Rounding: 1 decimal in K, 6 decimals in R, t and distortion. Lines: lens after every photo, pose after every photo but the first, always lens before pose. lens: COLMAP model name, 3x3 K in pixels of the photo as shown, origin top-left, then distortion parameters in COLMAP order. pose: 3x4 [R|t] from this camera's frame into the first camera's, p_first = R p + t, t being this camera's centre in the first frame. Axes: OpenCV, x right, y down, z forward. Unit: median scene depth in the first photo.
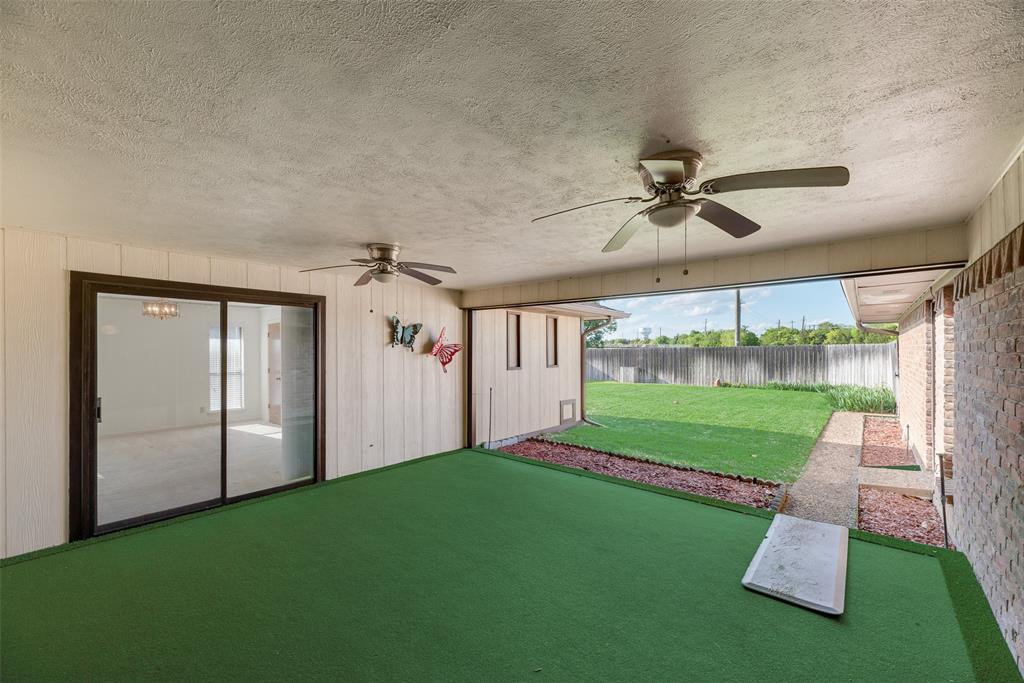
lens RADIAL K [[411.7, 0, 513.8], [0, 411.7, 346.3], [0, 0, 1]] dist [0.003497, 0.000425]
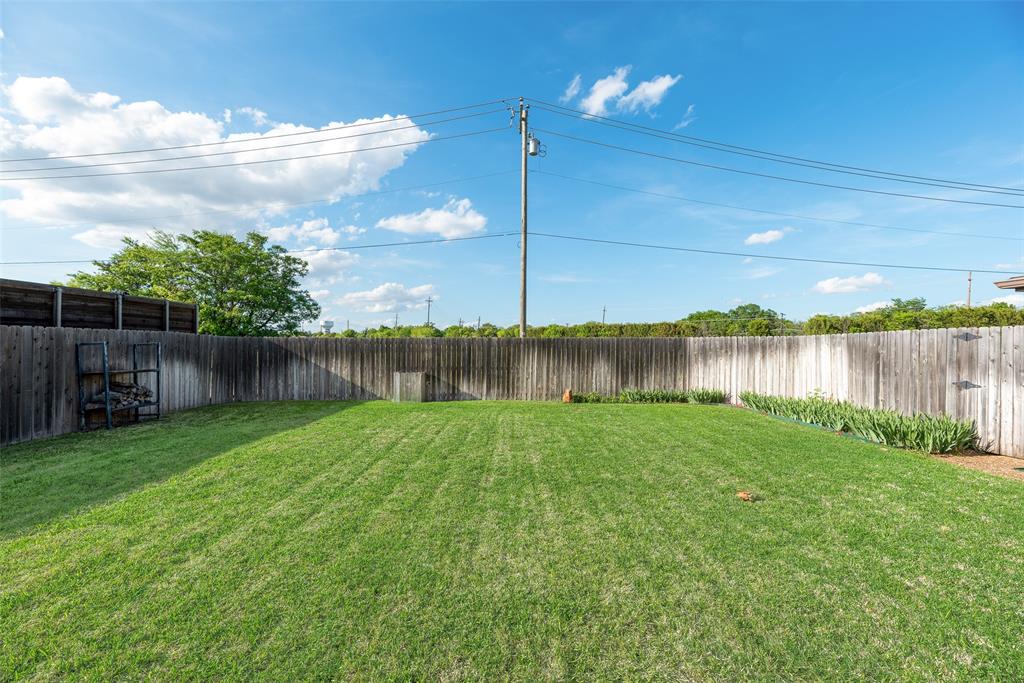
lens RADIAL K [[411.7, 0, 513.8], [0, 411.7, 346.3], [0, 0, 1]] dist [0.003497, 0.000425]
pose [[0.744021, 0.009732, 0.668086, 0.022129], [-0.018468, 0.999811, 0.006003, 0.011085], [-0.667901, -0.016804, 0.744060, 0.521318]]
